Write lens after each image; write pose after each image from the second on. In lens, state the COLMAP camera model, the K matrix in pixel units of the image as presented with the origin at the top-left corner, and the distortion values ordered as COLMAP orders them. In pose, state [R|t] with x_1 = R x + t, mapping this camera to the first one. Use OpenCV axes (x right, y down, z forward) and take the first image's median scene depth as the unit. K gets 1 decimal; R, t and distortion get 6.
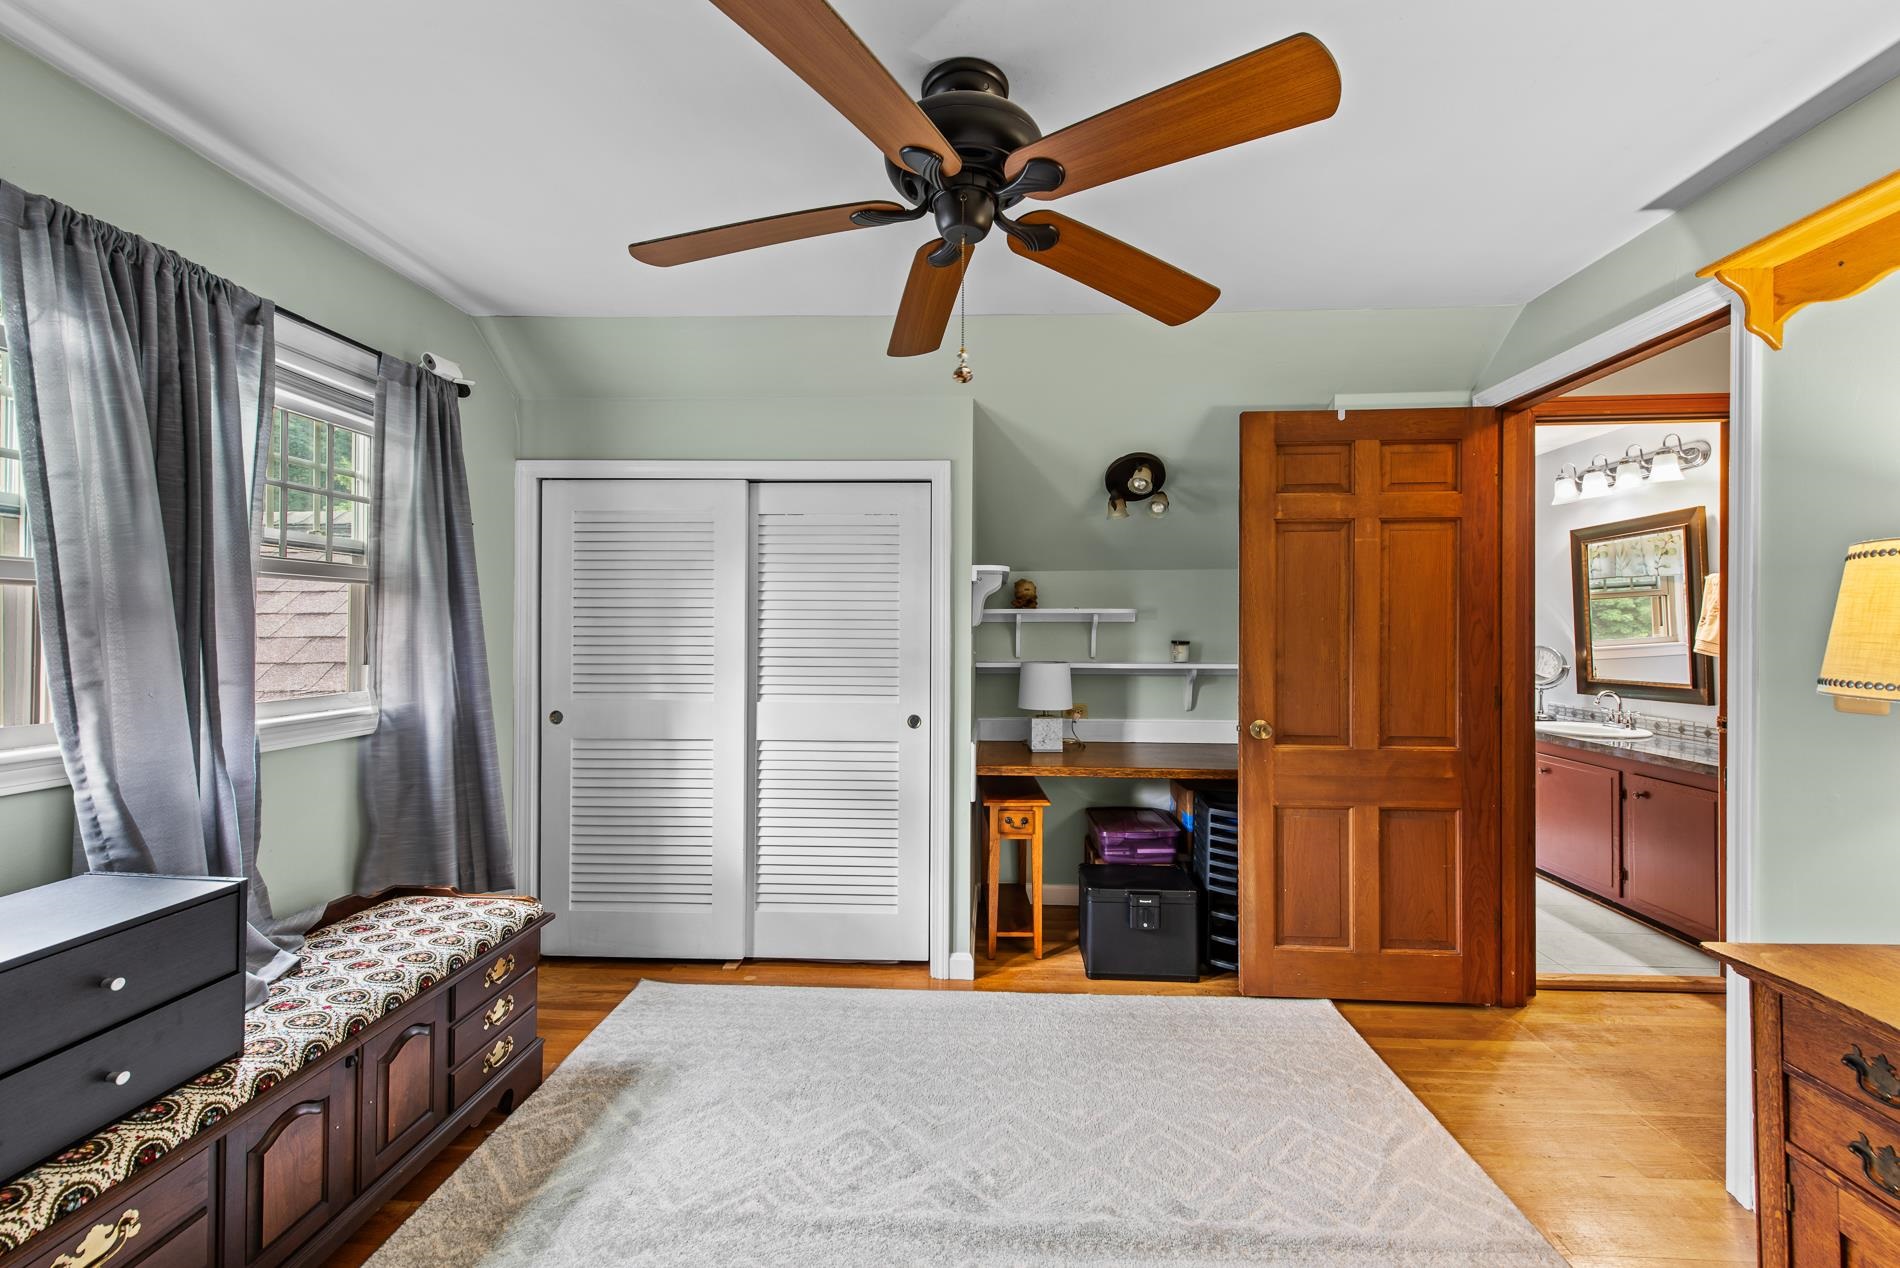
lens RADIAL K [[745.0, 0, 950.0], [0, 745.0, 630.8], [0, 0, 1]] dist [0.002068, 0.000218]
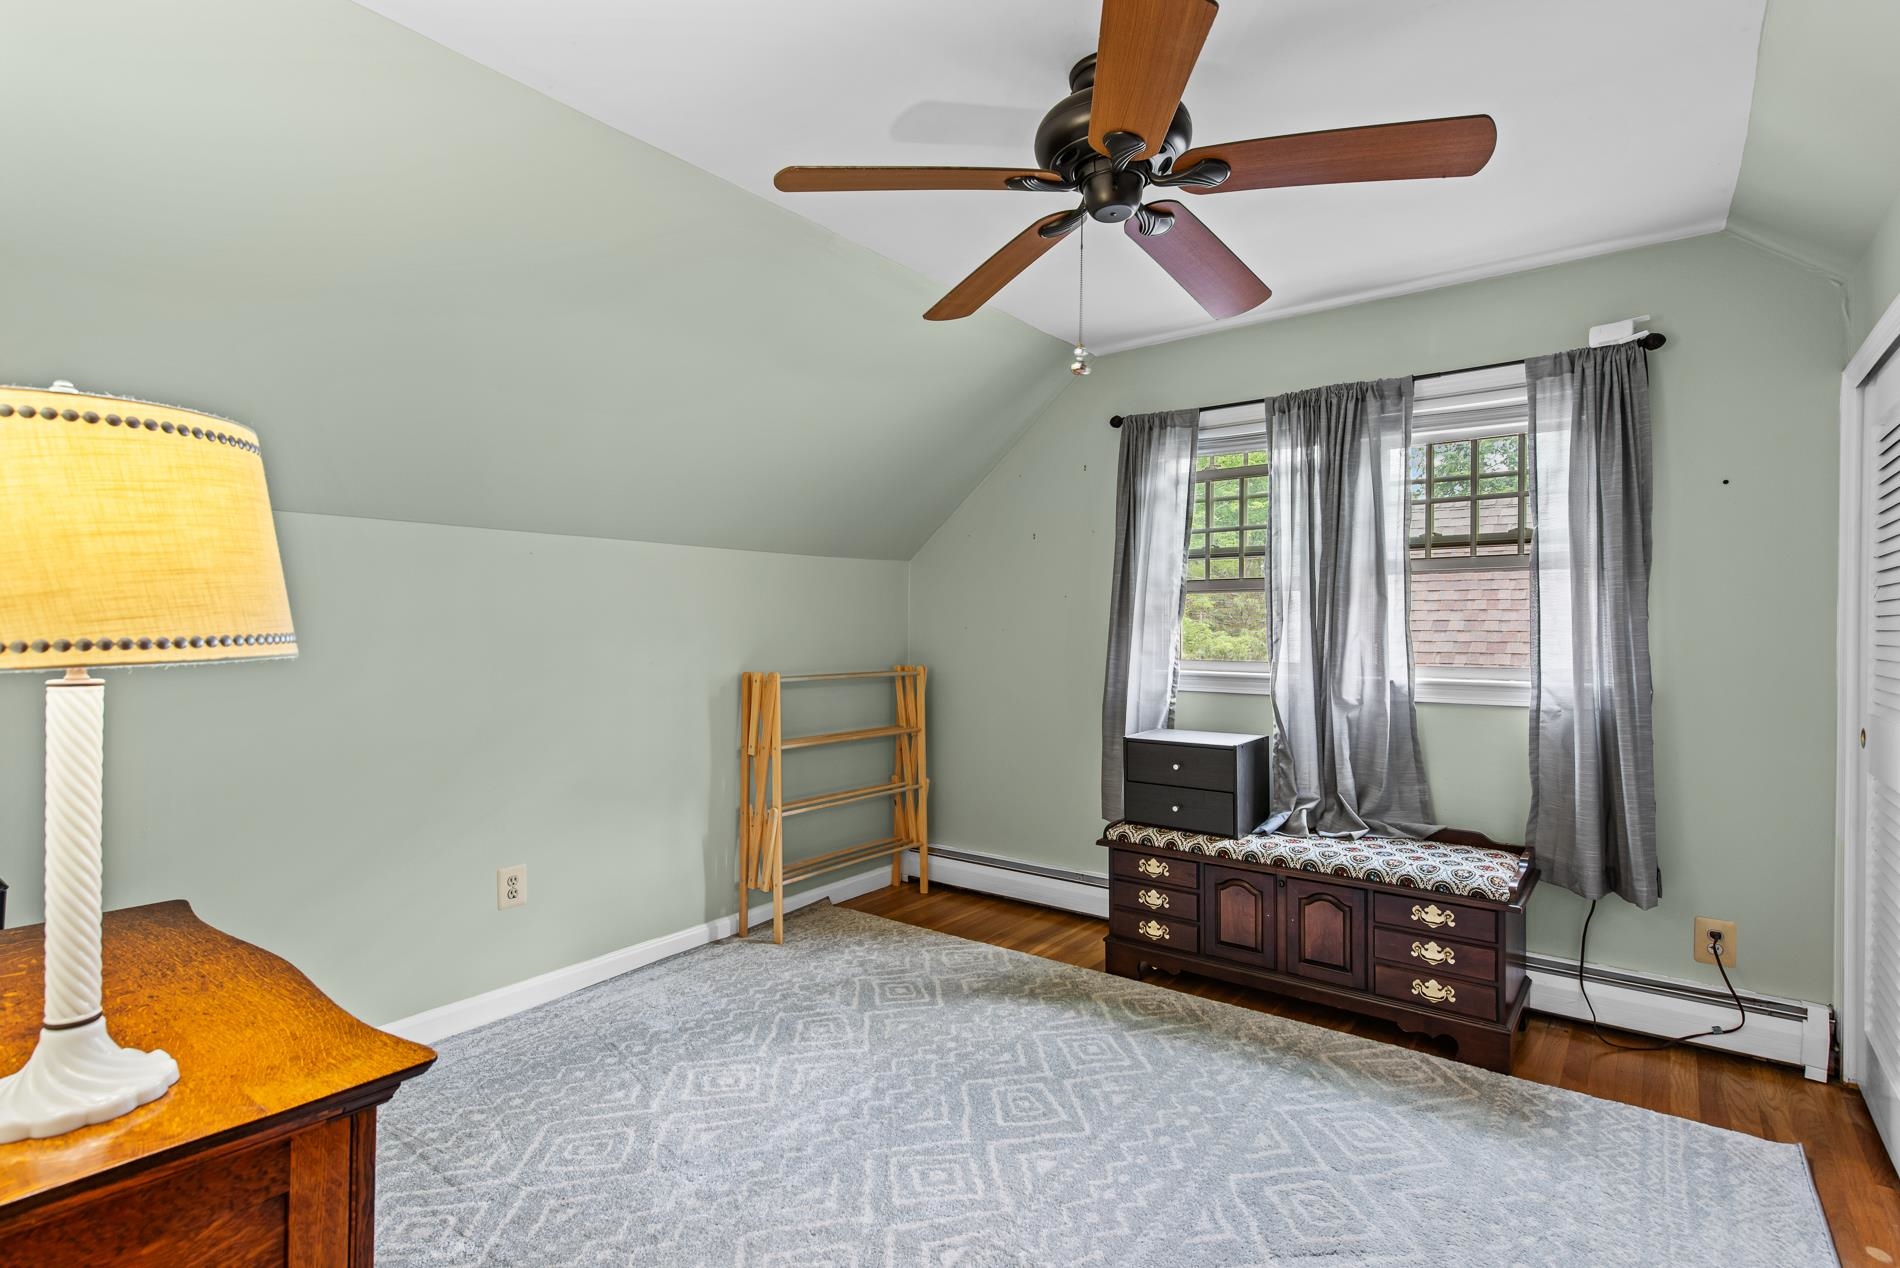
lens RADIAL K [[938.7, 0, 948.5], [0, 938.7, 628.2], [0, 0, 1]] dist [-0.004196, -0.000896]
pose [[-0.567805, -0.002376, -0.823160, 0.960726], [-0.001557, 0.999997, -0.001813, 0.033359], [0.823162, 0.000252, -0.567807, 1.214088]]
